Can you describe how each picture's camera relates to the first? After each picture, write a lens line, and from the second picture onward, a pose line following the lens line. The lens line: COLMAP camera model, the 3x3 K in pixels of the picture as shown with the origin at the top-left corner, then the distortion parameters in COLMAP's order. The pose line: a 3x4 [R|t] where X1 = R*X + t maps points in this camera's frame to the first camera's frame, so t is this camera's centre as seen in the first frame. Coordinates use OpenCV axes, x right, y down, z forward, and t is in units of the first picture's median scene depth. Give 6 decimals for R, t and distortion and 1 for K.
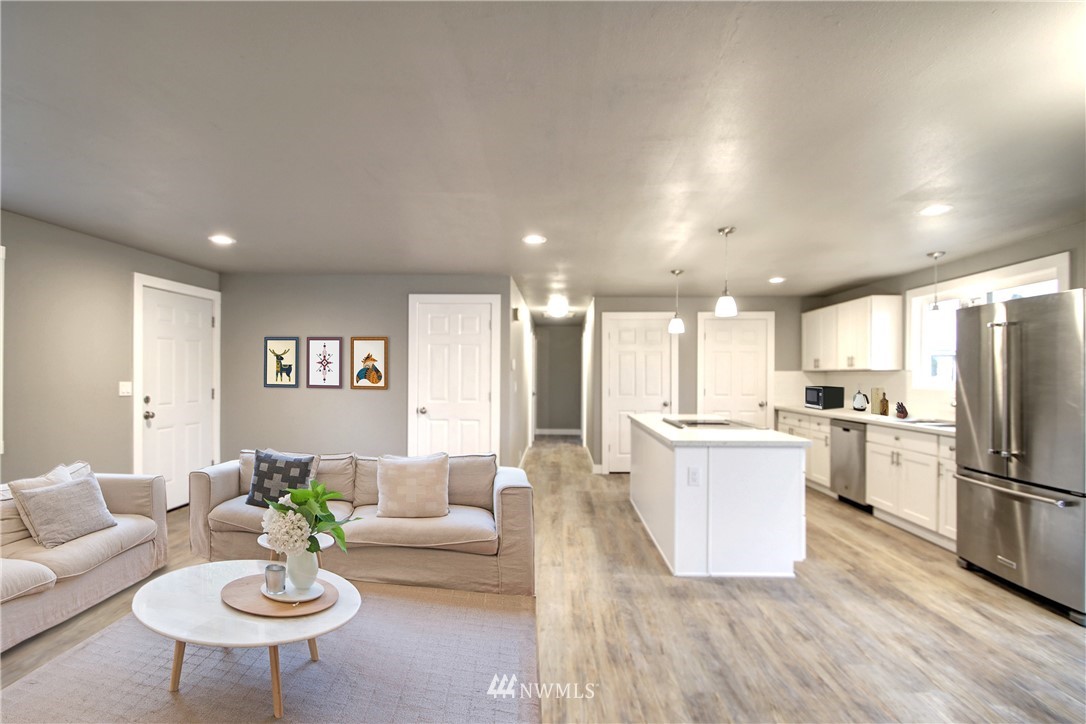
lens RADIAL K [[508.6, 0, 549.0], [0, 508.6, 374.1], [0, 0, 1]] dist [0.012206, -0.016846]
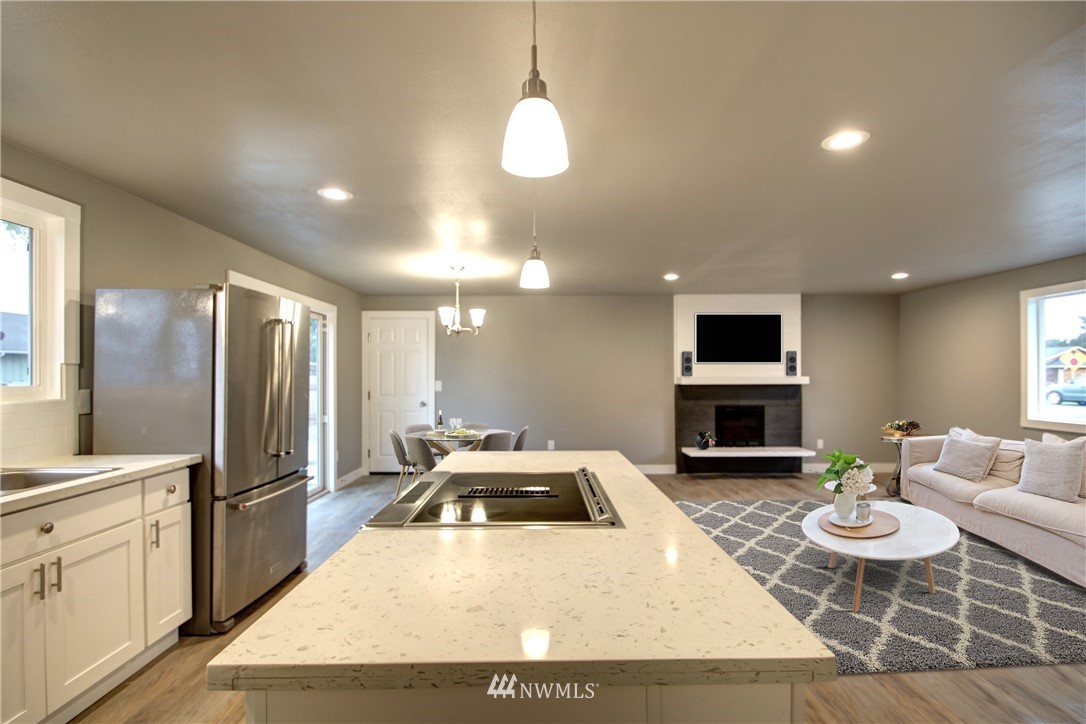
lens RADIAL K [[508.6, 0, 549.0], [0, 508.6, 374.1], [0, 0, 1]] dist [0.012206, -0.016846]
pose [[-0.999492, -0.002232, -0.031808, 0.239283], [-0.002152, 0.999994, -0.002554, 0.002452], [0.031813, -0.002484, -0.999491, 1.147807]]
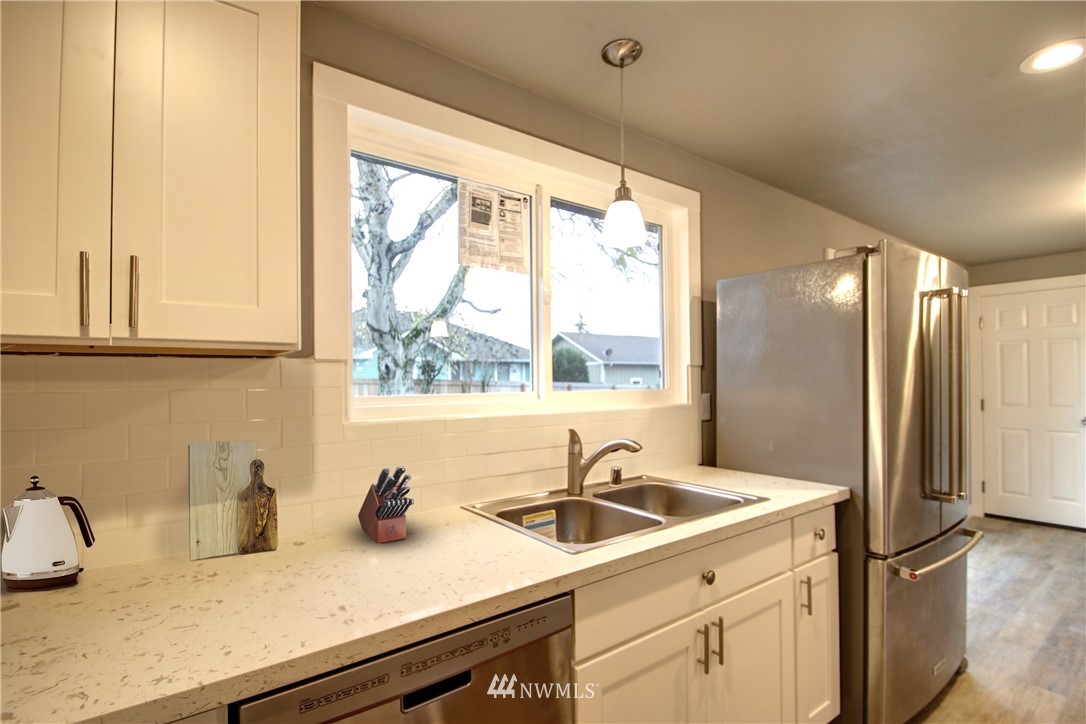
lens RADIAL K [[508.6, 0, 549.0], [0, 508.6, 374.1], [0, 0, 1]] dist [0.012206, -0.016846]
pose [[-0.613765, 0.011326, 0.789407, 0.401757], [0.005446, 0.999934, -0.010112, 0.003666], [-0.789470, -0.001907, -0.613787, 1.028063]]
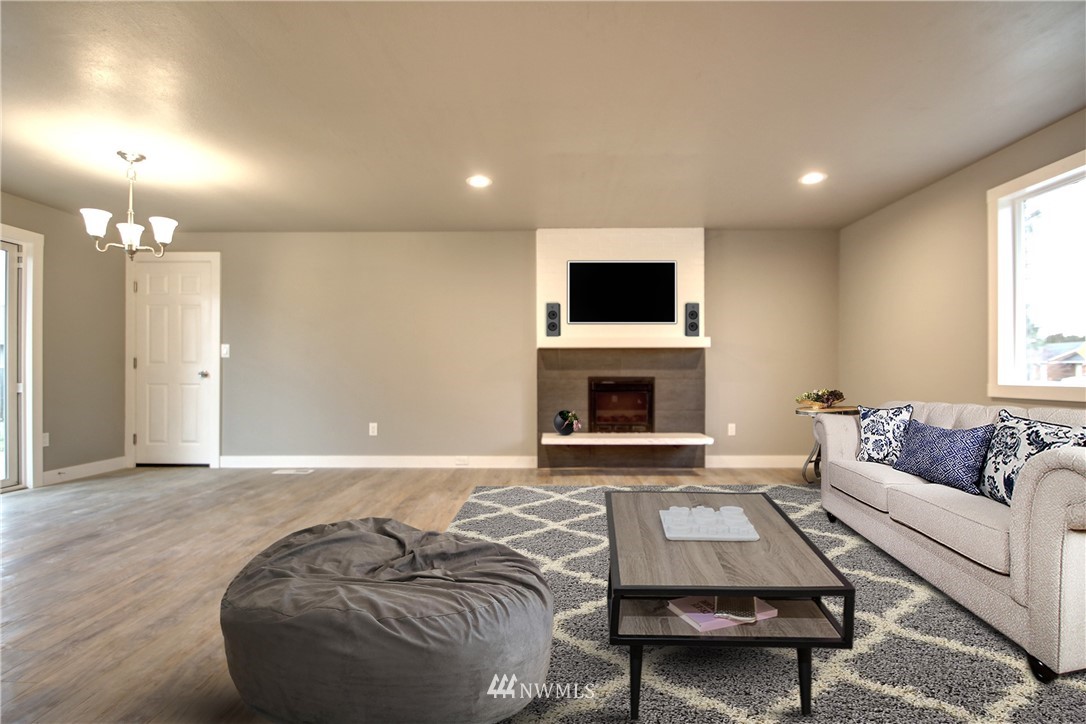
lens RADIAL K [[508.6, 0, 549.0], [0, 508.6, 374.1], [0, 0, 1]] dist [0.012206, -0.016846]
pose [[-0.999924, -0.004565, -0.011425, -0.119638], [-0.004527, 0.999984, -0.003317, 0.072221], [0.011440, -0.003265, -0.999929, 0.849951]]
